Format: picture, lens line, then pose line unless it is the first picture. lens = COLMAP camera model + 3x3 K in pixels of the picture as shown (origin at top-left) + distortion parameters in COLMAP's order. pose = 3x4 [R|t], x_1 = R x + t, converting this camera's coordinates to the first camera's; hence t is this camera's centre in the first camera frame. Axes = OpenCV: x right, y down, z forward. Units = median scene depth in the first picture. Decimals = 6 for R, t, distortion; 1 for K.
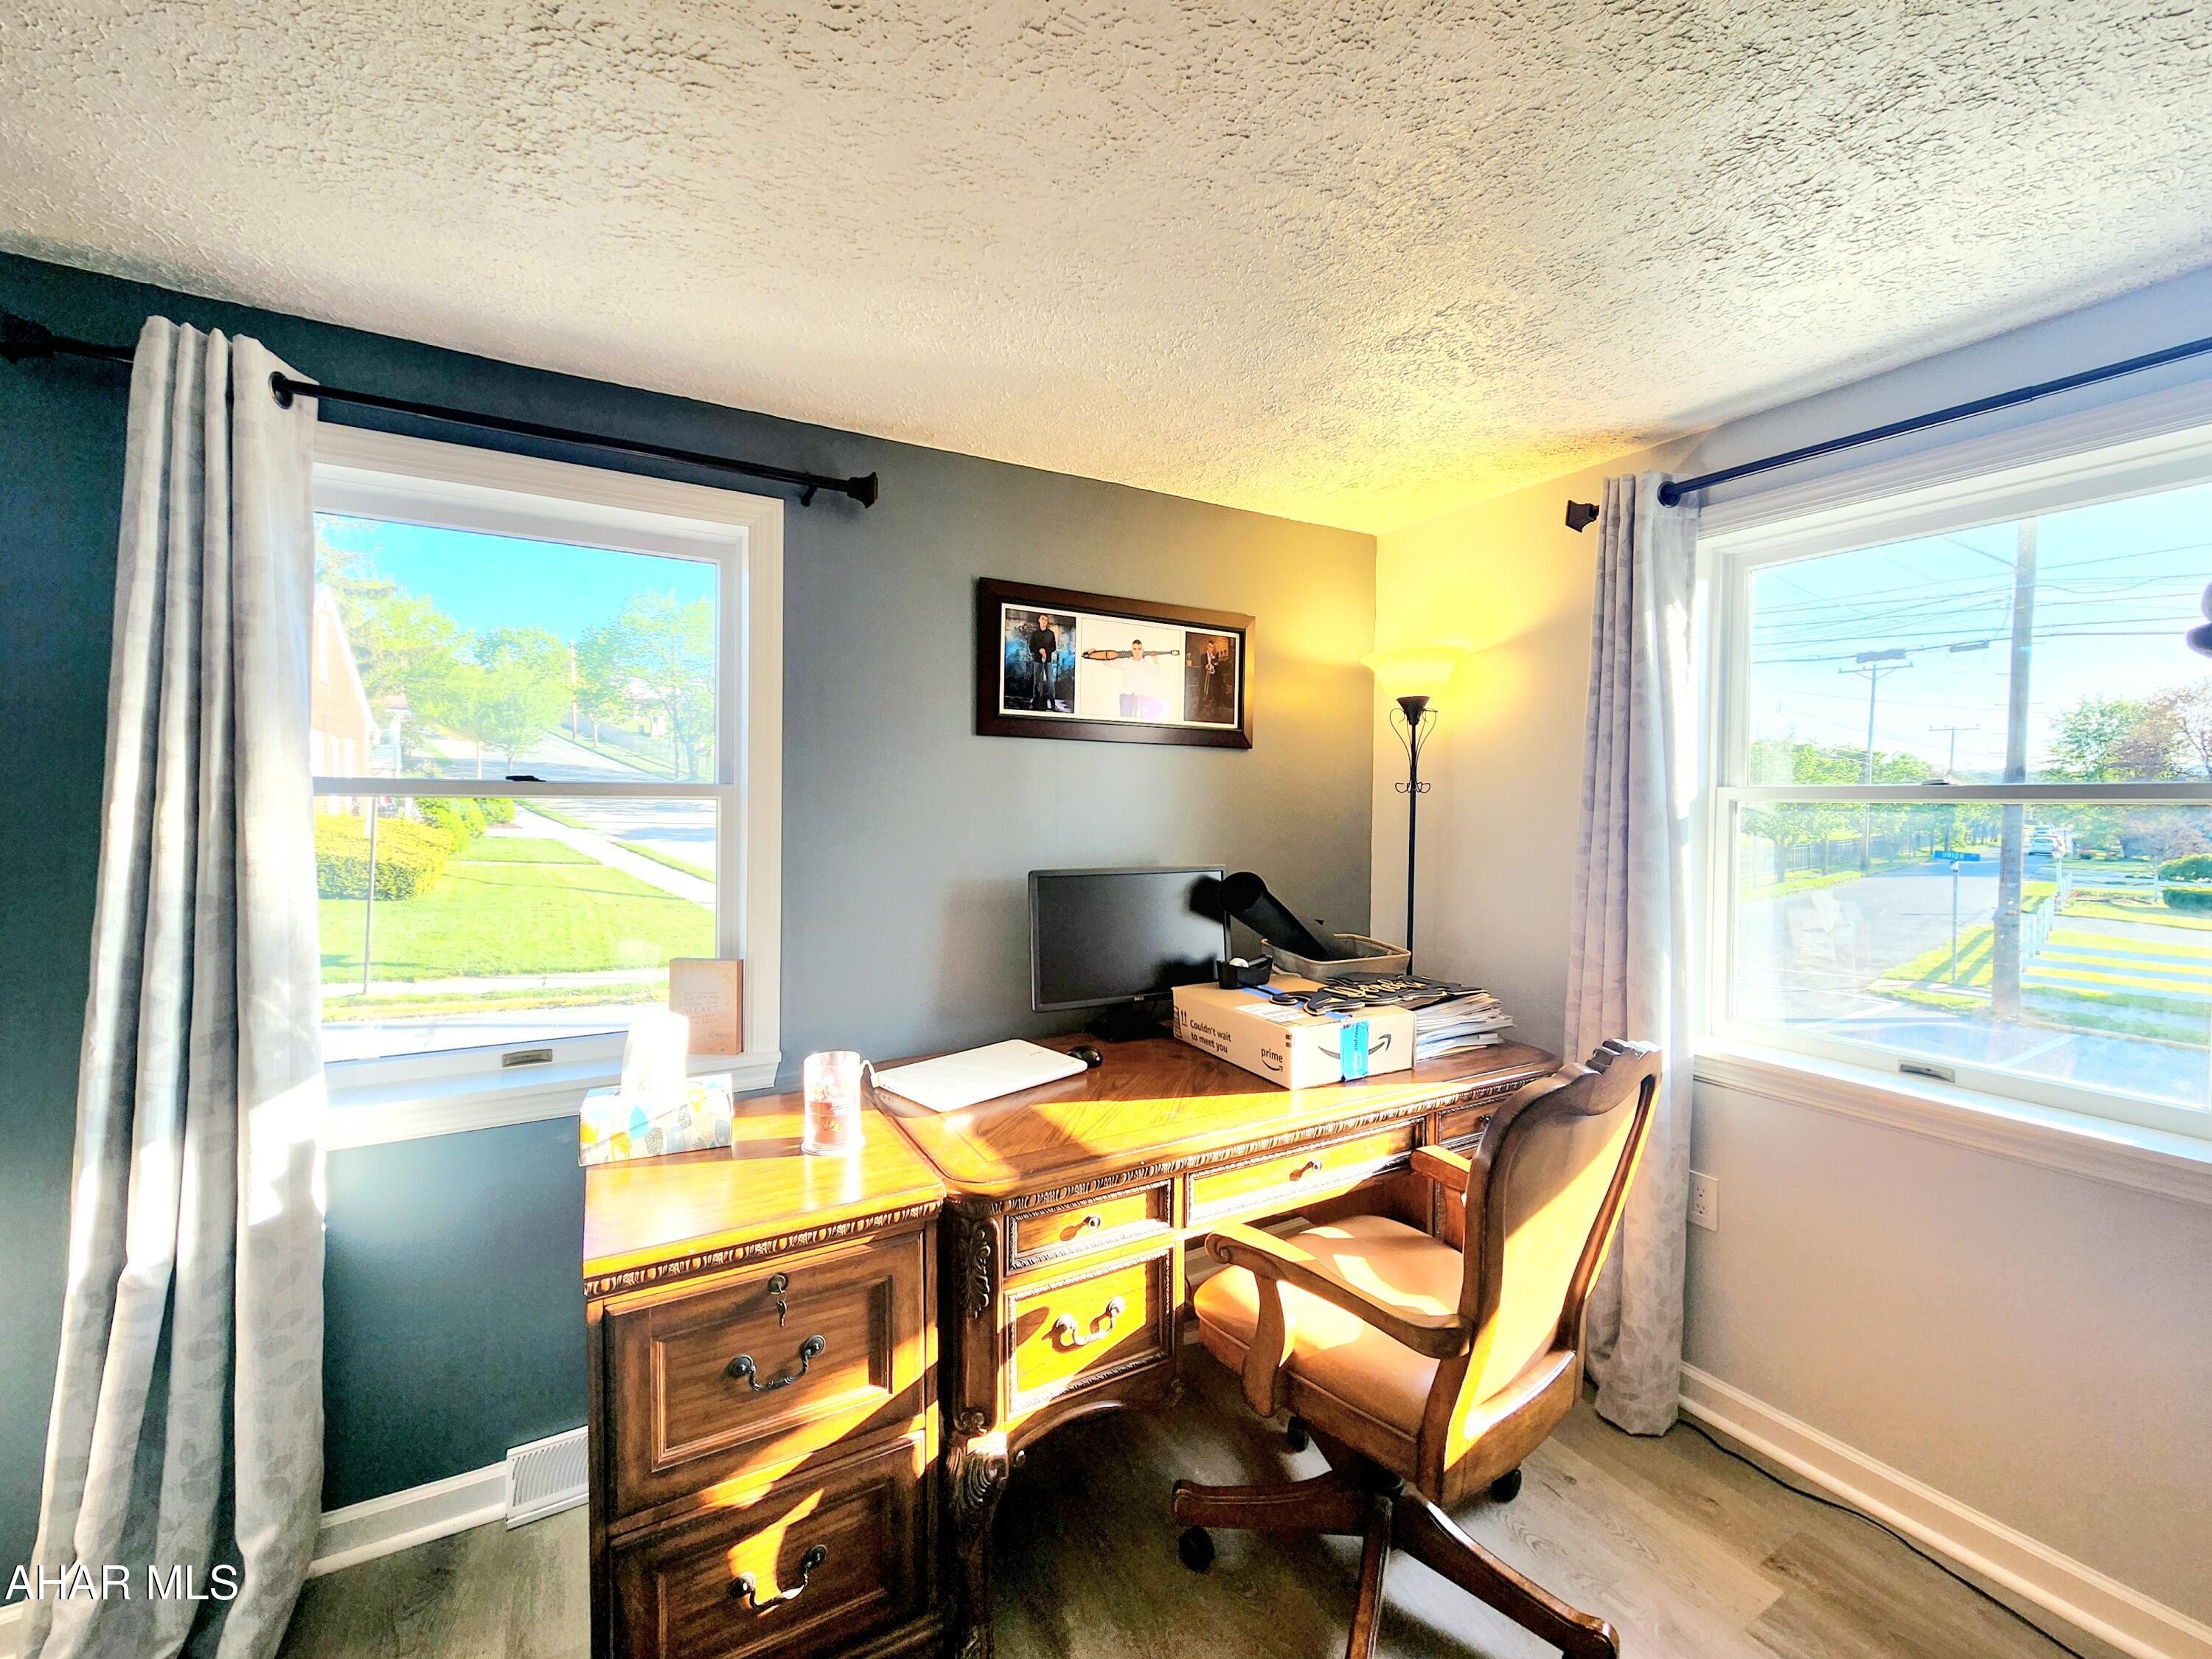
lens RADIAL K [[910.5, 0, 1100.5], [0, 910.5, 809.1], [0, 0, 1]] dist [-0.000269, -0.000552]
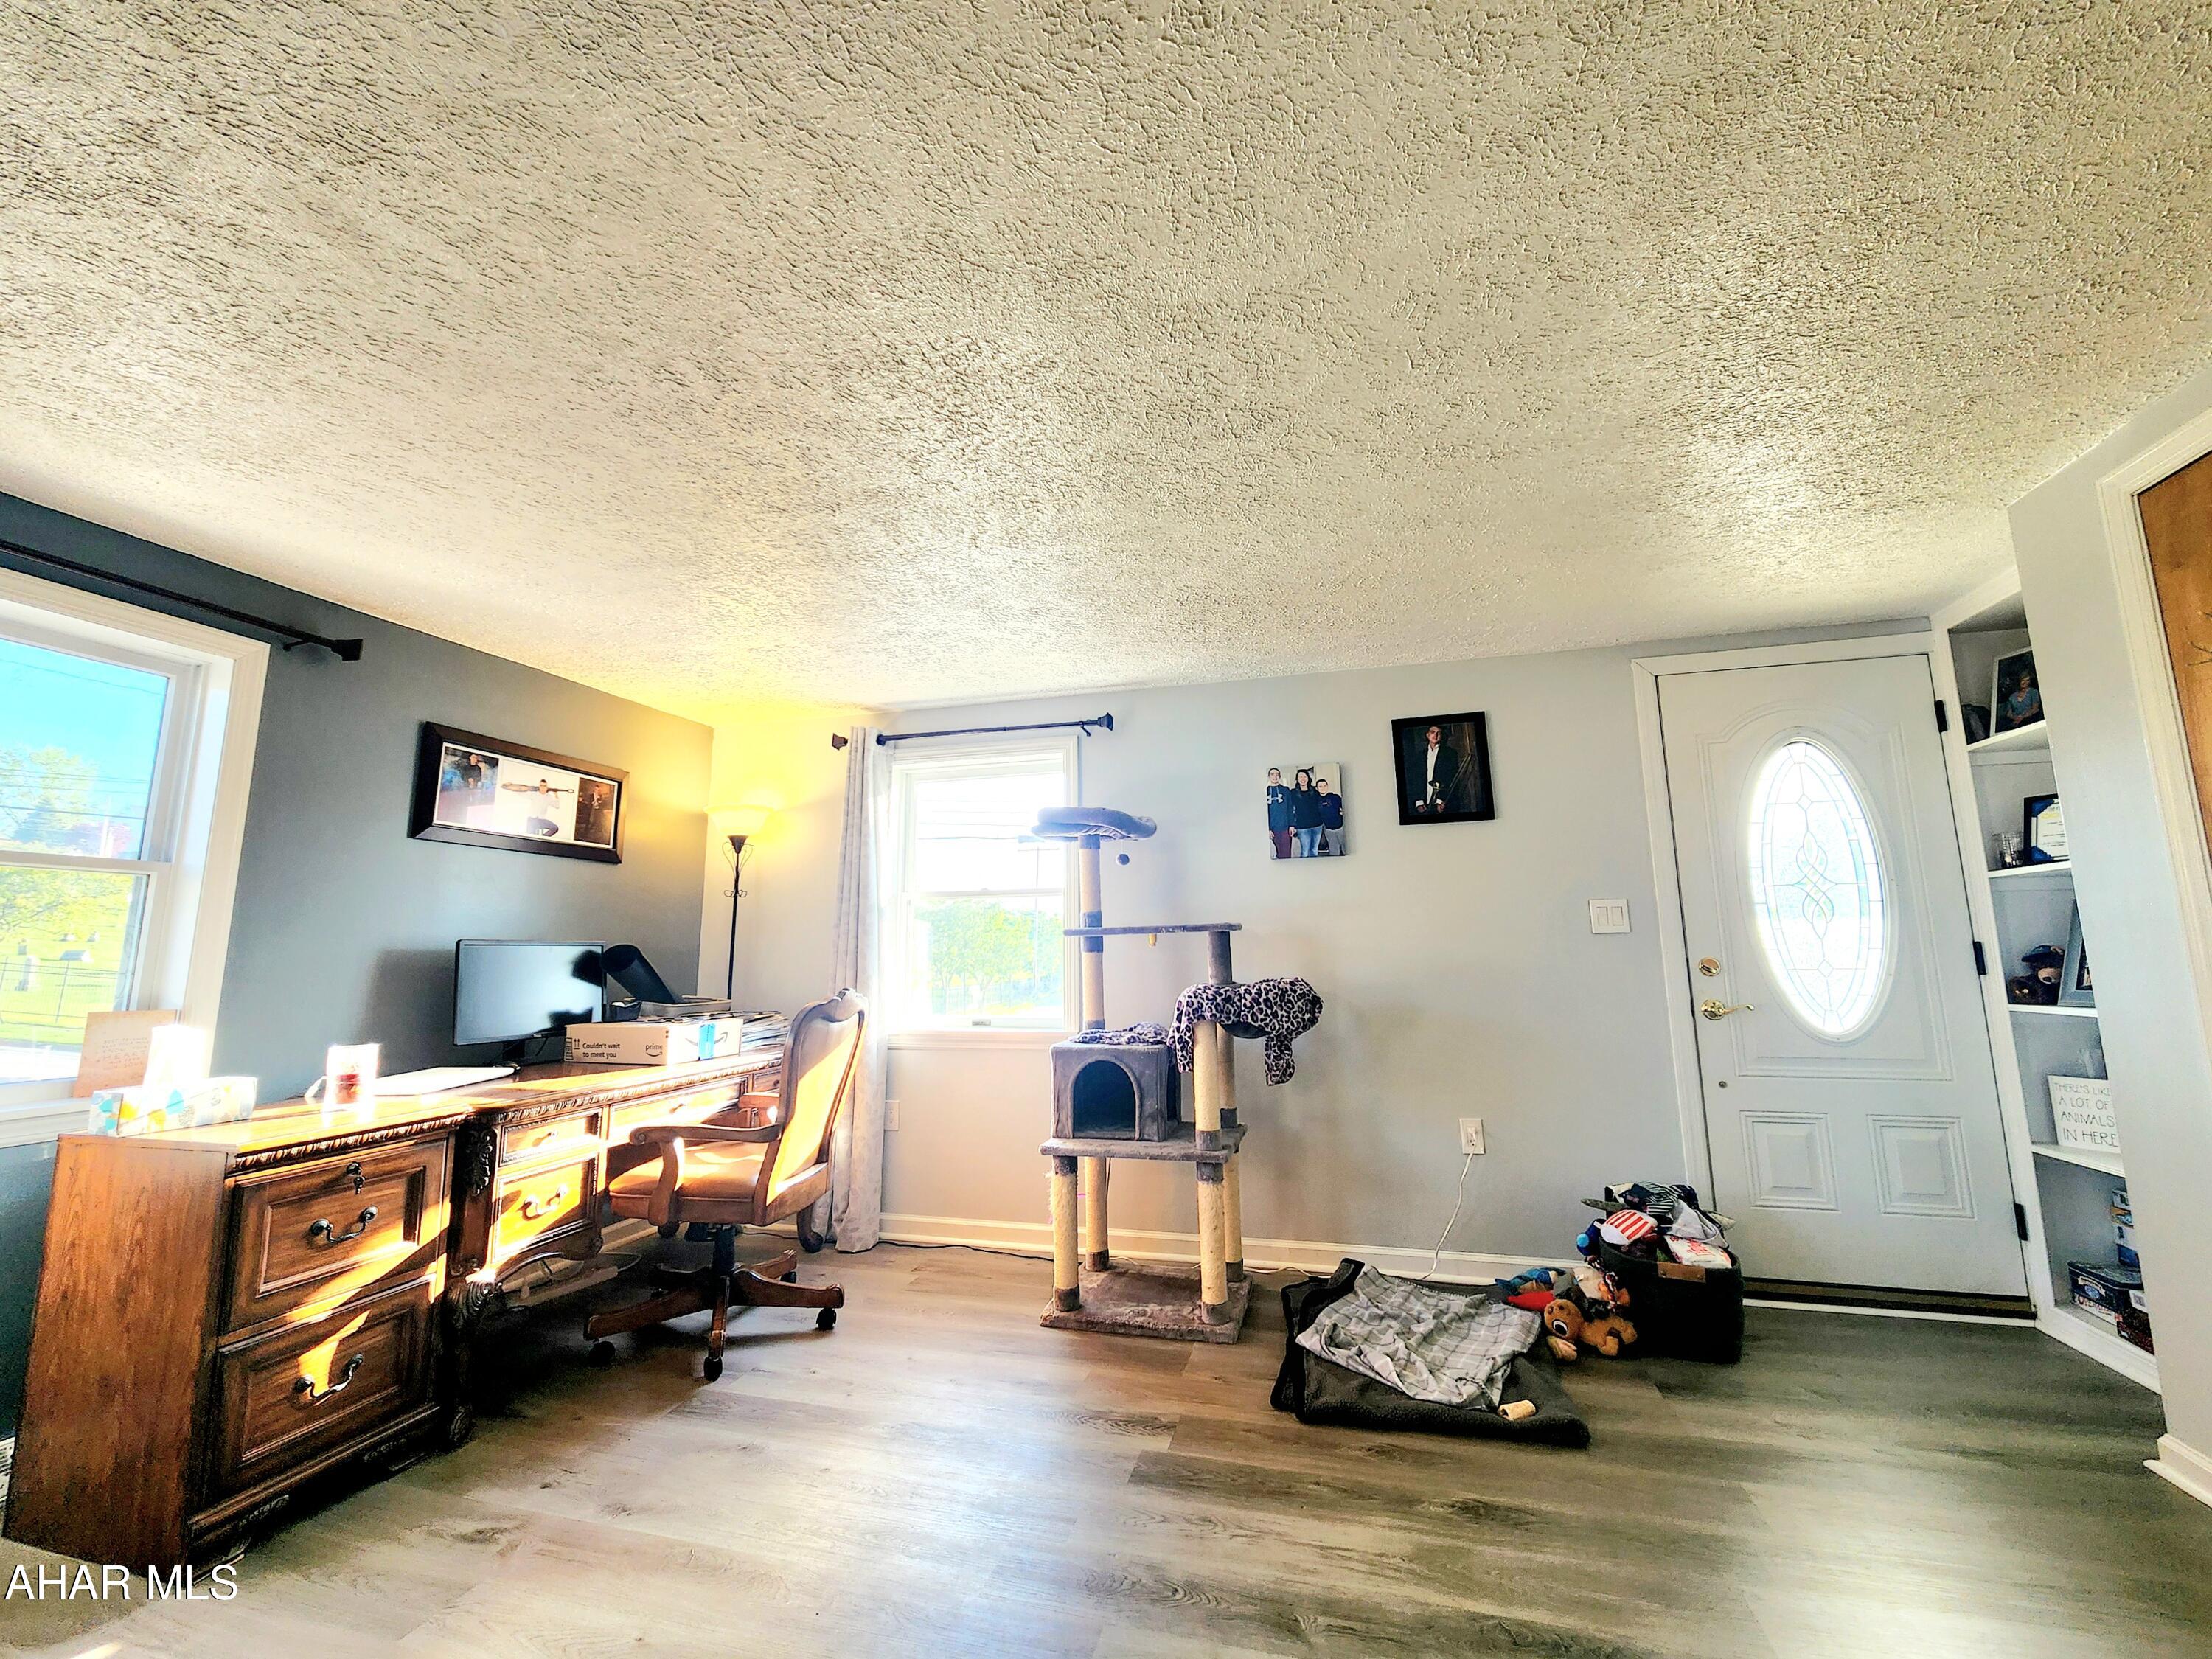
lens RADIAL K [[903.3, 0, 1104.0], [0, 903.3, 814.9], [0, 0, 1]] dist [-0.000414, -0.000477]
pose [[0.717500, 0.090569, 0.690645, -0.440592], [0.025031, 0.987518, -0.155504, 0.155598], [-0.696109, 0.128862, 0.706277, -0.844487]]
